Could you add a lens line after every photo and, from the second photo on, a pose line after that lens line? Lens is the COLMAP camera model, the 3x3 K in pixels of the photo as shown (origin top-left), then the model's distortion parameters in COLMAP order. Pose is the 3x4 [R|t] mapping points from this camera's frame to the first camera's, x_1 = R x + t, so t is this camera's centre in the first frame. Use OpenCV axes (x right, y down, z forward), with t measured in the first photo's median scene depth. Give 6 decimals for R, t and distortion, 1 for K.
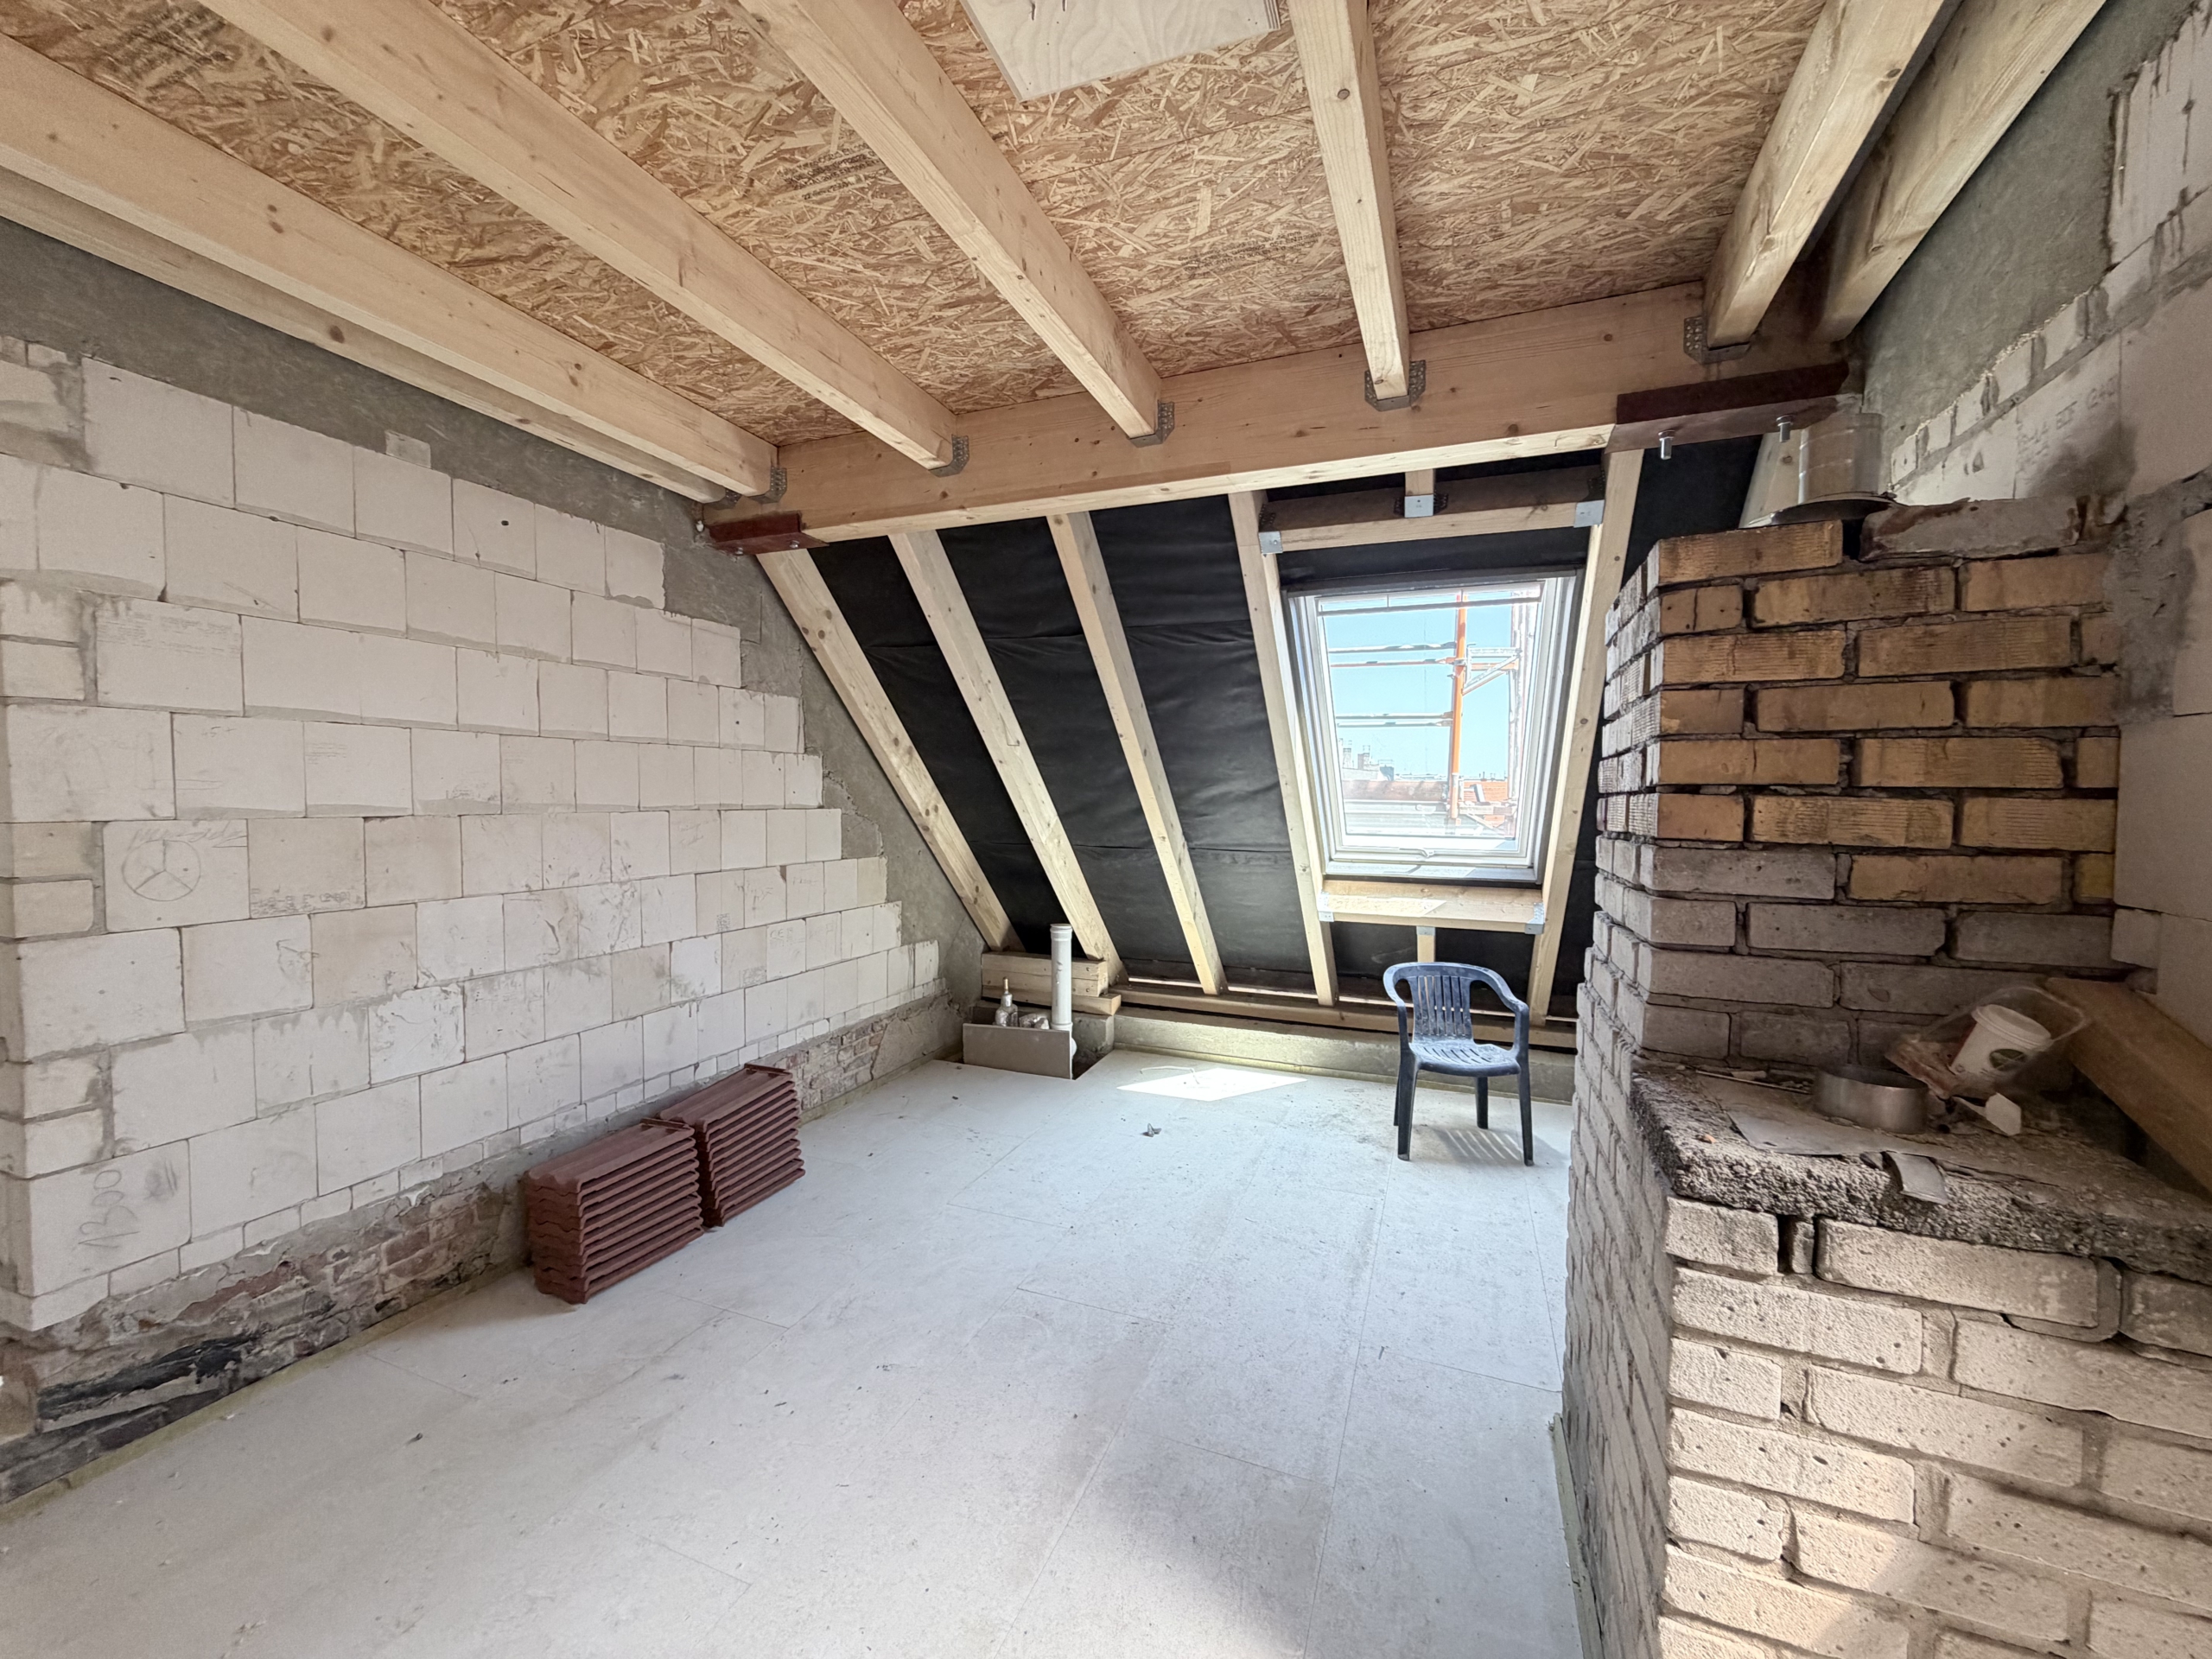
lens RADIAL K [[878.7, 0, 1119.4], [0, 878.7, 846.6], [0, 0, 1]] dist [0.000354, -0.000254]
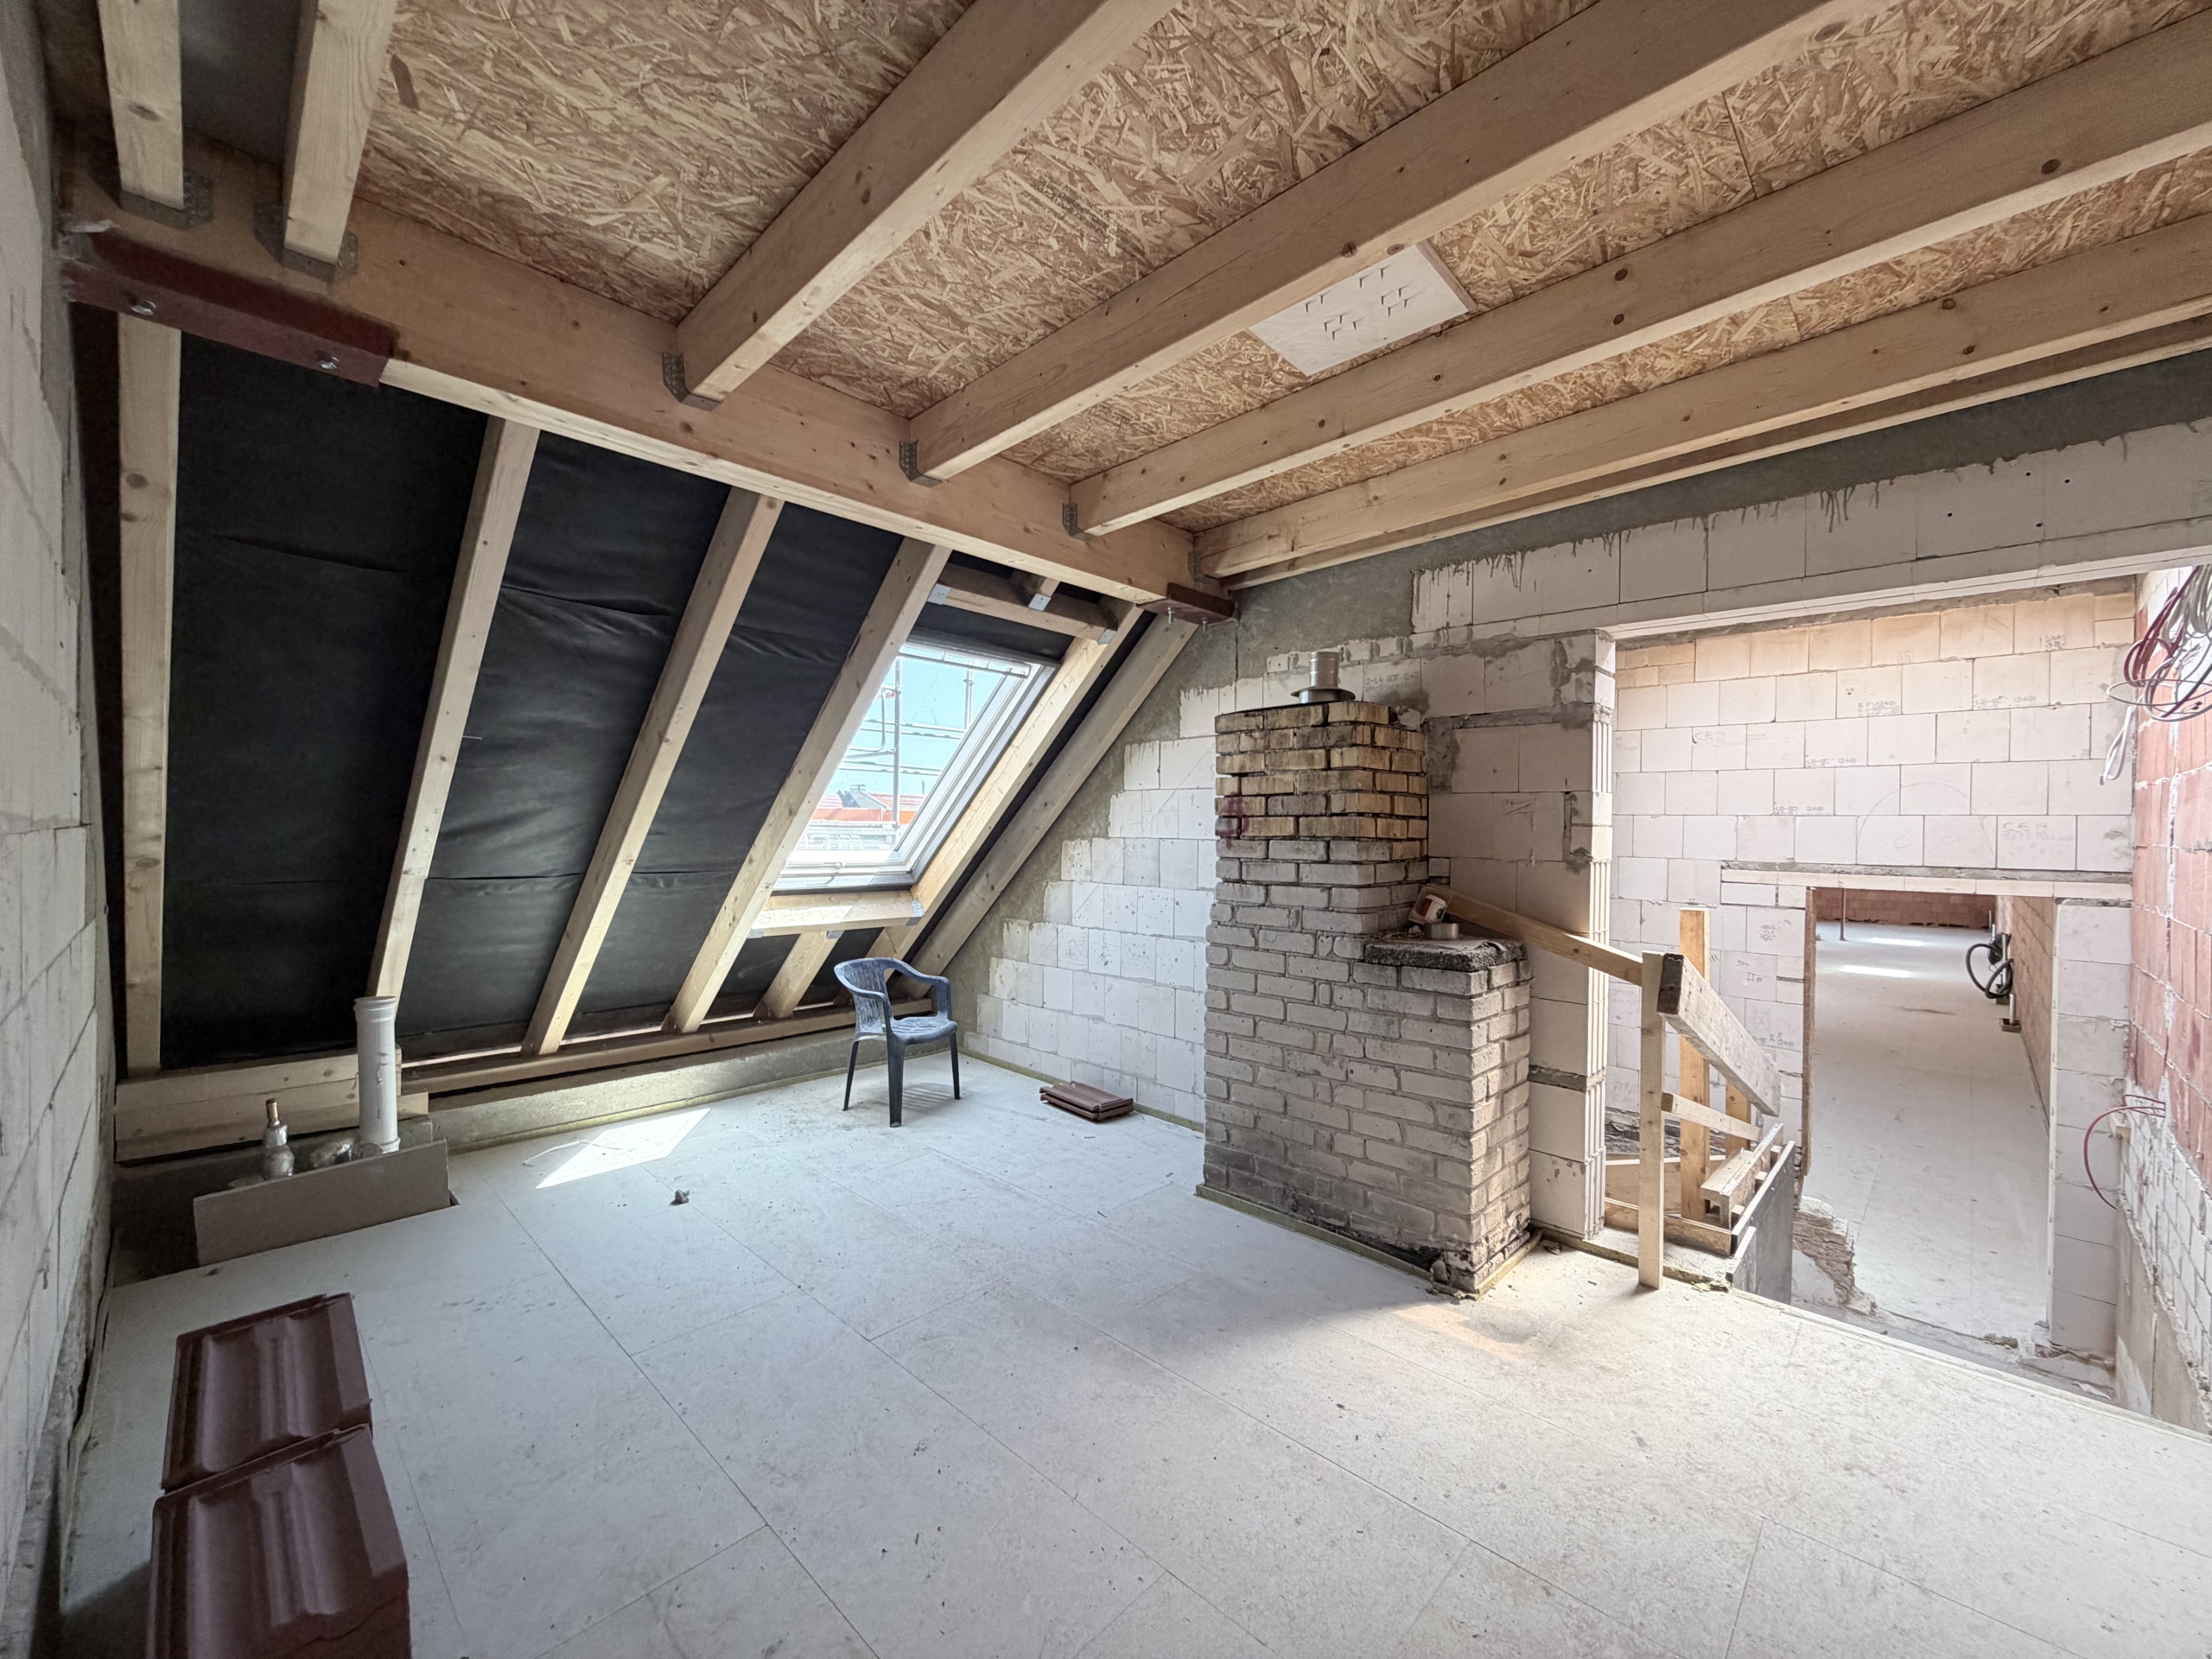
lens RADIAL K [[878.7, 0, 1091.2], [0, 878.7, 850.2], [0, 0, 1]] dist [0.000354, -0.000254]
pose [[0.381160, -0.024842, 0.924175, -0.787263], [0.042952, 0.999035, 0.009139, -0.011828], [-0.923511, 0.036212, 0.381859, 0.371924]]
